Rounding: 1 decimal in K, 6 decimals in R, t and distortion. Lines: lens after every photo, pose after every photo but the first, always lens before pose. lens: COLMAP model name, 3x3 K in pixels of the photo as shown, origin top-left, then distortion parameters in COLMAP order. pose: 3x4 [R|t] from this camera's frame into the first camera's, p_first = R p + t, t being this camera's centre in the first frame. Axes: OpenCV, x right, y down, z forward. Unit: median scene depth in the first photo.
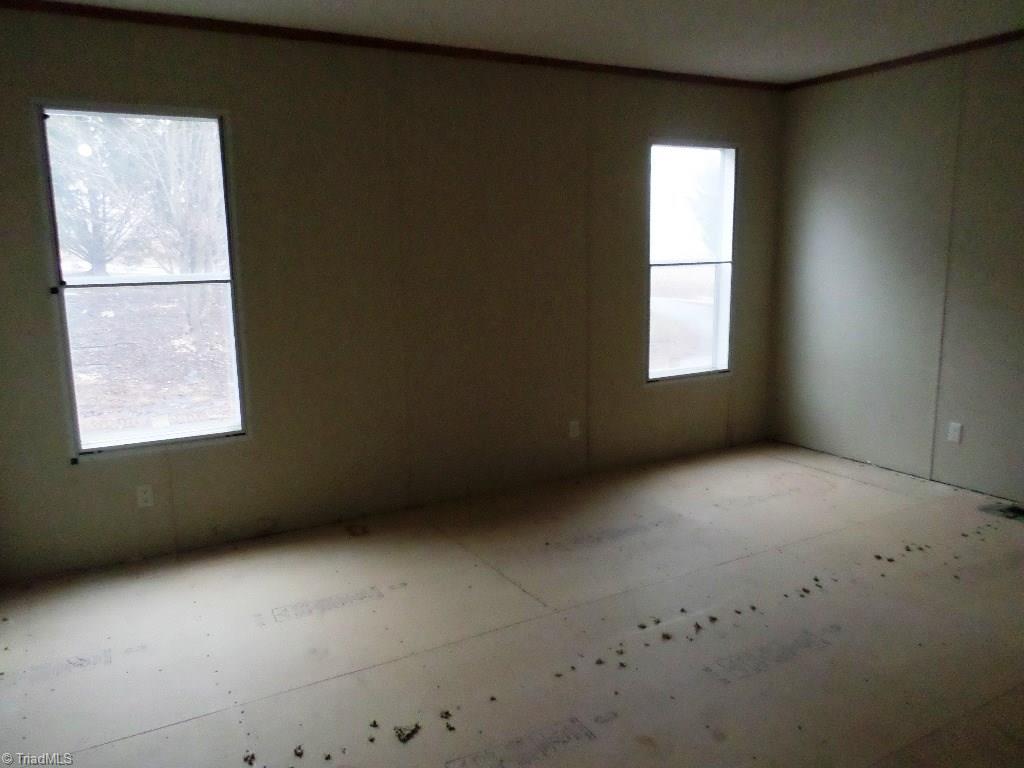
lens RADIAL K [[775.7, 0, 510.1], [0, 775.7, 399.9], [0, 0, 1]] dist [-0.042060, -0.002293]
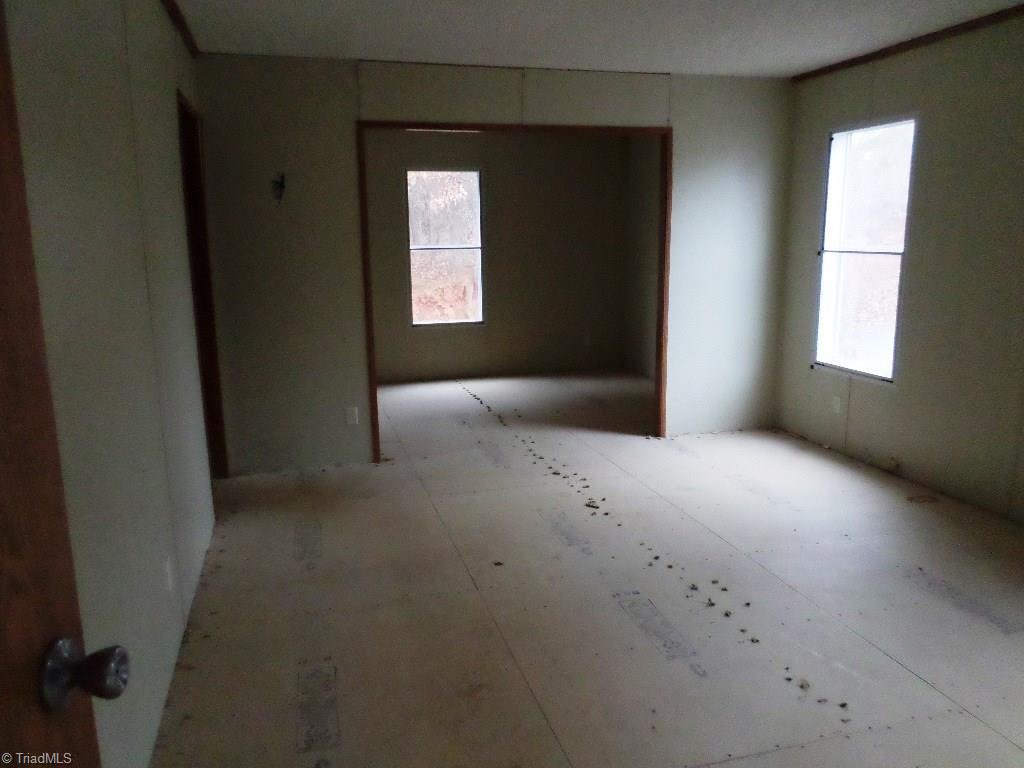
lens RADIAL K [[775.7, 0, 510.1], [0, 775.7, 399.9], [0, 0, 1]] dist [-0.042060, -0.002293]
pose [[-0.252333, 0.219972, -0.942306, 1.083083], [-0.163382, 0.950151, 0.265555, -0.172986], [0.953748, 0.220964, -0.203815, 0.787407]]
